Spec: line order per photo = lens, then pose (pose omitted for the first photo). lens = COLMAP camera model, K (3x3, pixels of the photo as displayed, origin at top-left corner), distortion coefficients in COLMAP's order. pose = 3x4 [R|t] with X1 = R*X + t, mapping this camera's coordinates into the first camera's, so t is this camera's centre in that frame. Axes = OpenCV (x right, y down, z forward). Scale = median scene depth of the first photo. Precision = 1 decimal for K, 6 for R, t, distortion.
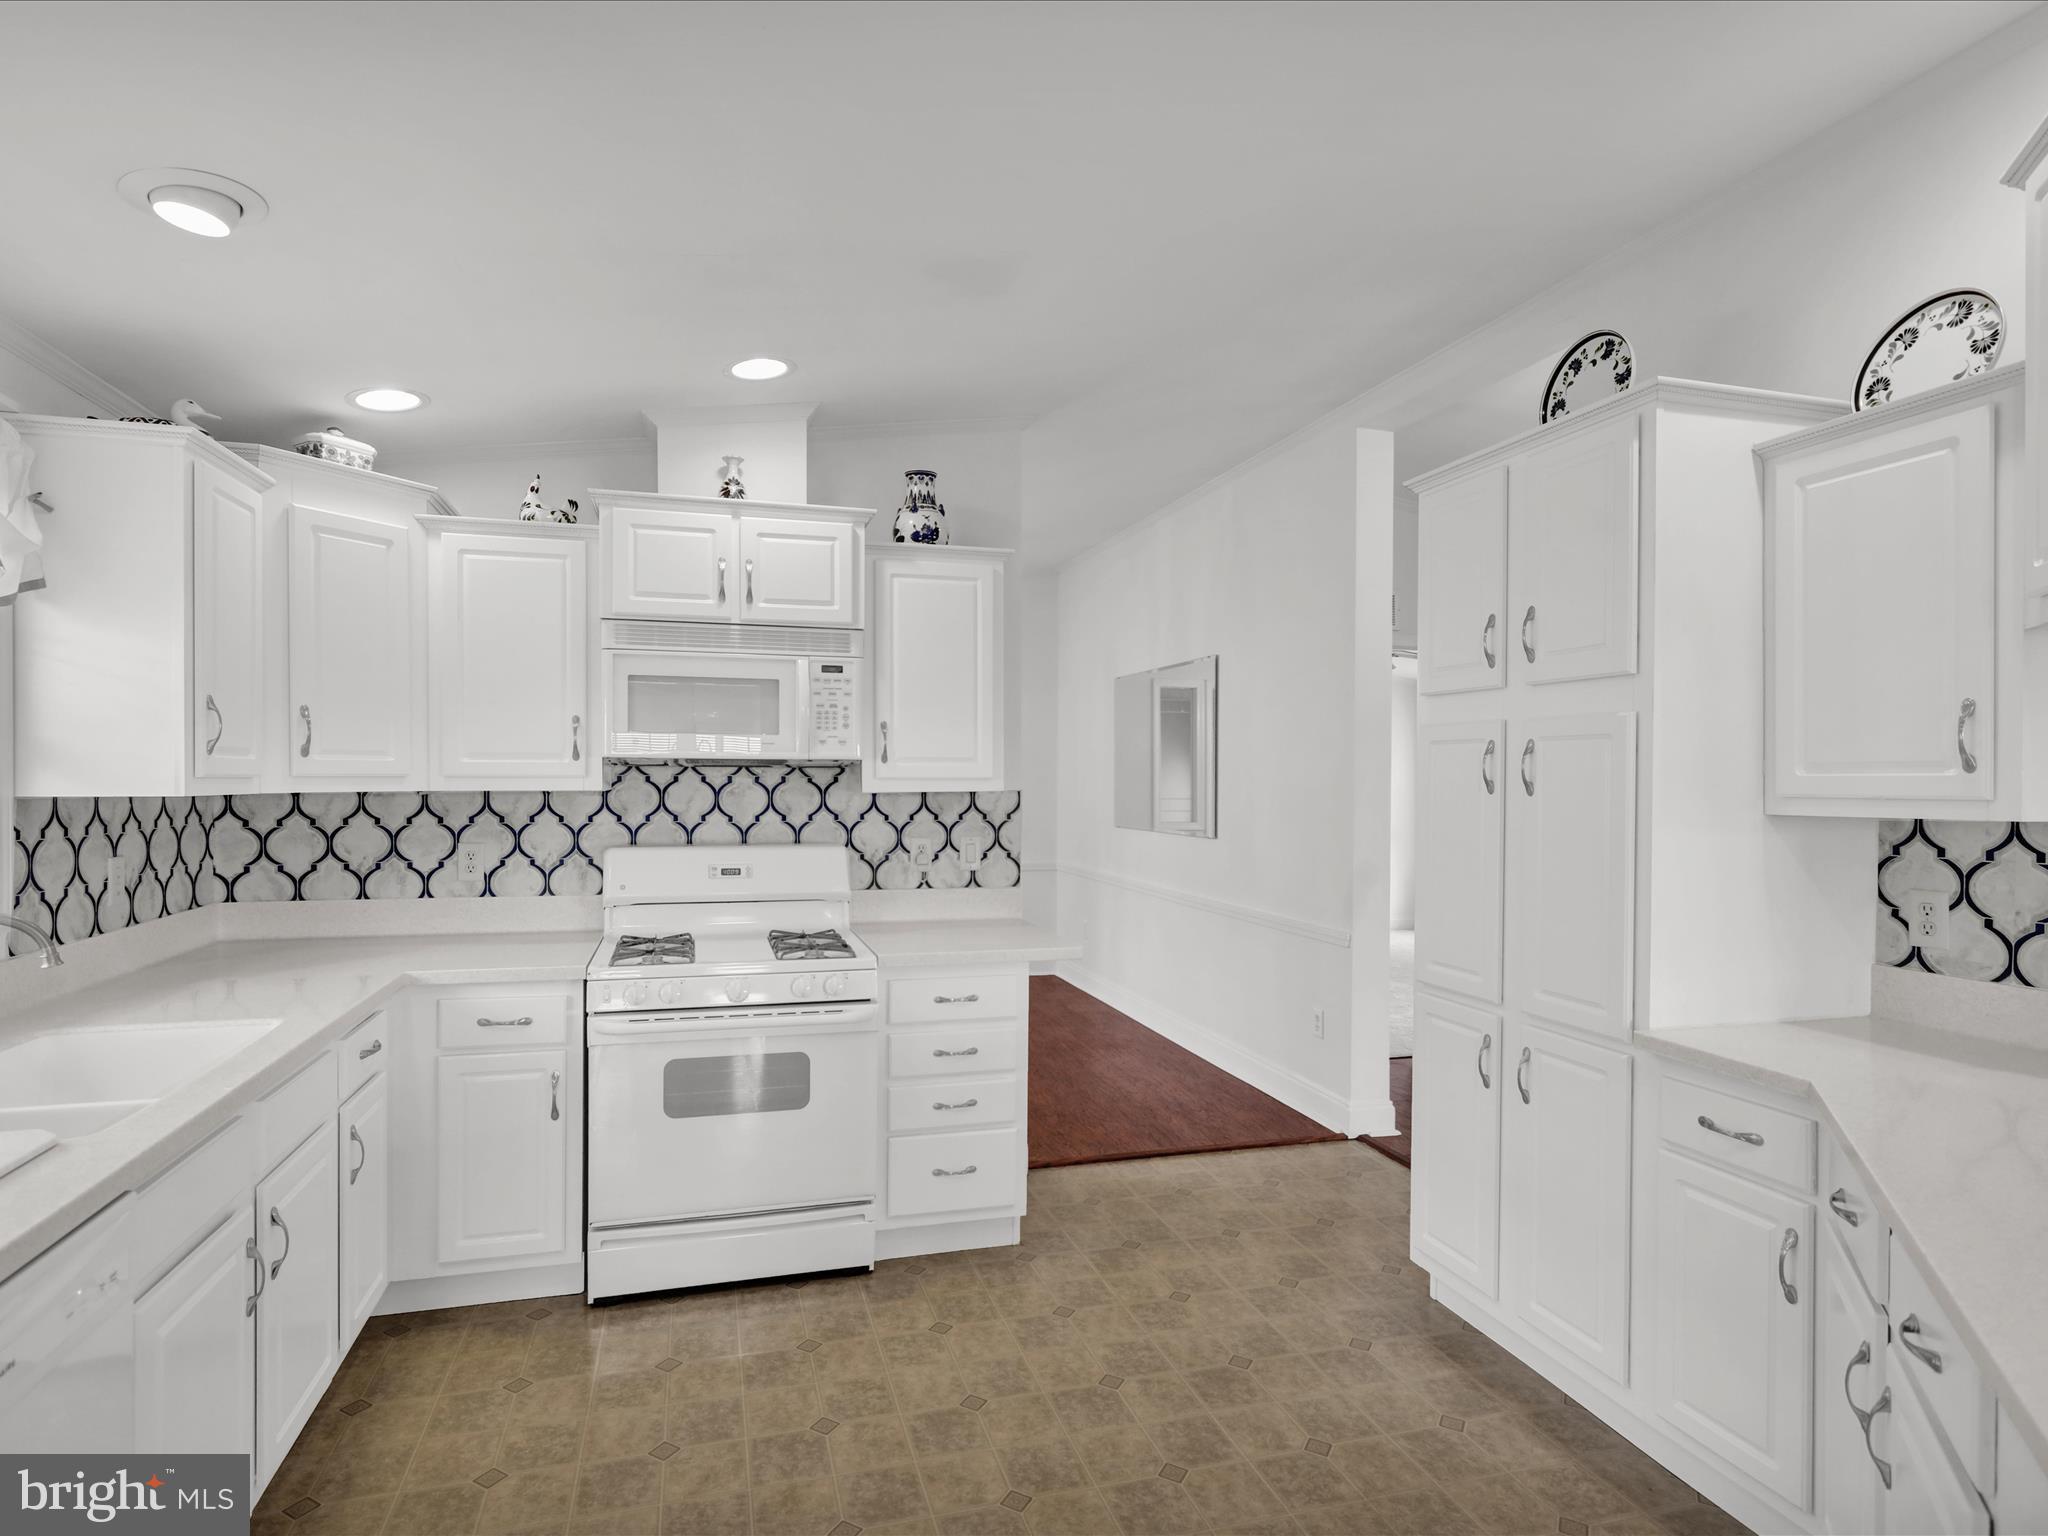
lens RADIAL K [[1086.1, 0, 1010.8], [0, 1086.1, 761.3], [0, 0, 1]] dist [-0.001966, -0.000005]
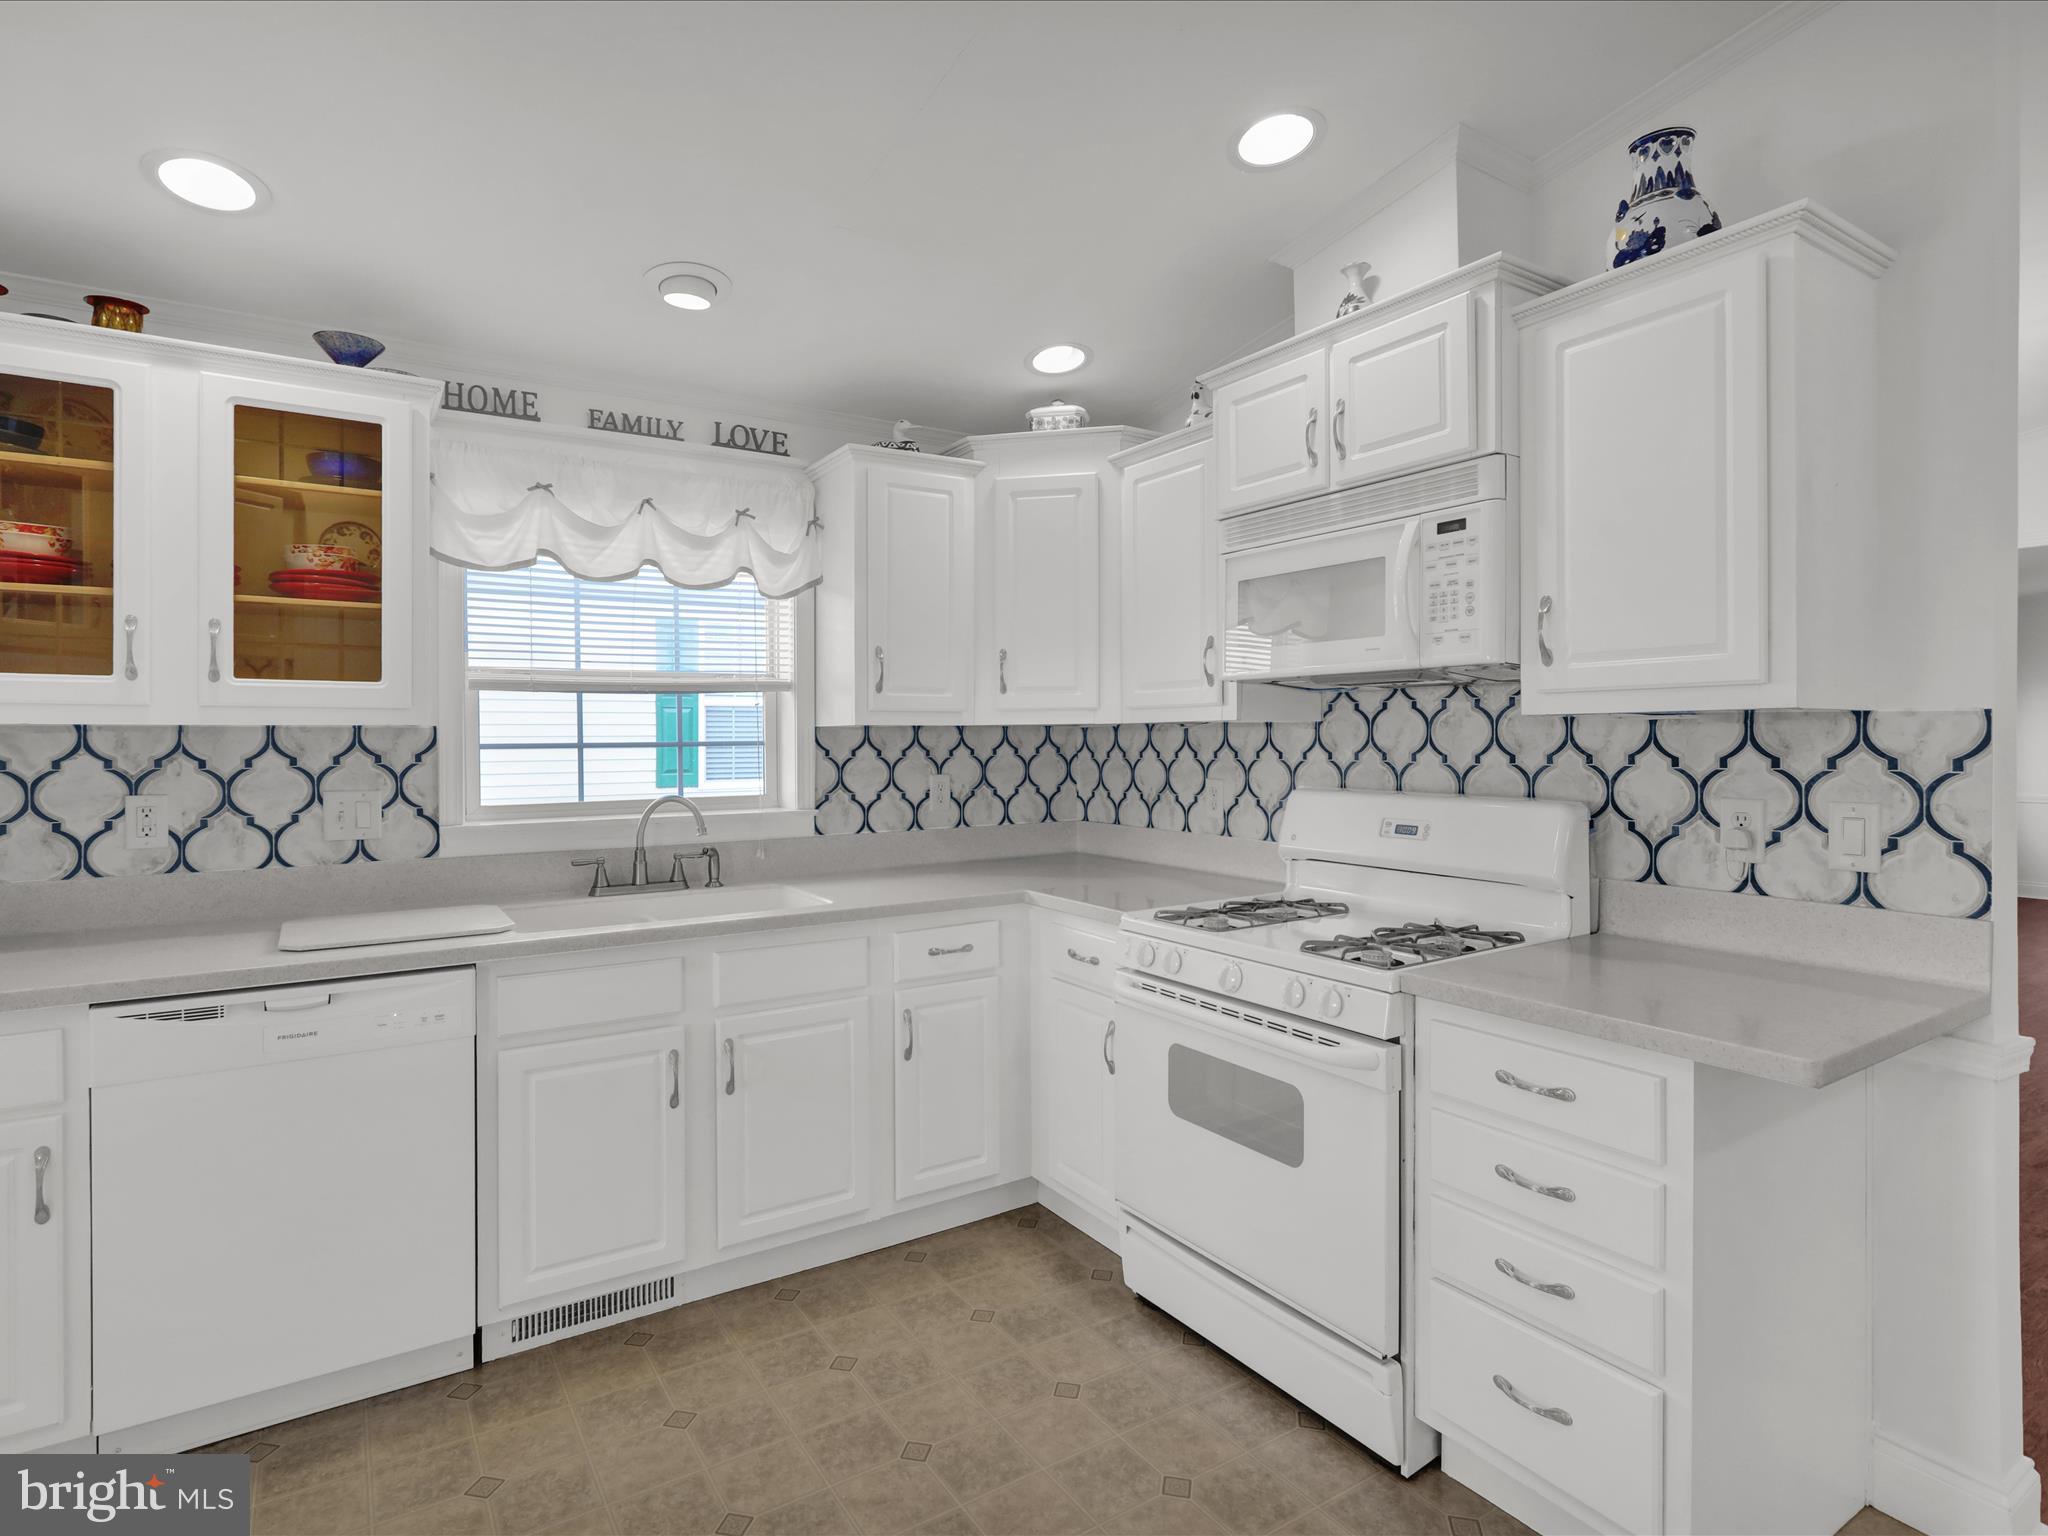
lens RADIAL K [[1085.8, 0, 1023.8], [0, 1085.8, 727.9], [0, 0, 1]] dist [0.003355, 0.001274]
pose [[0.281515, -0.016169, -0.959421, 0.380045], [0.019949, 0.999741, -0.010995, 0.037165], [0.959350, -0.016044, 0.281764, 0.563609]]
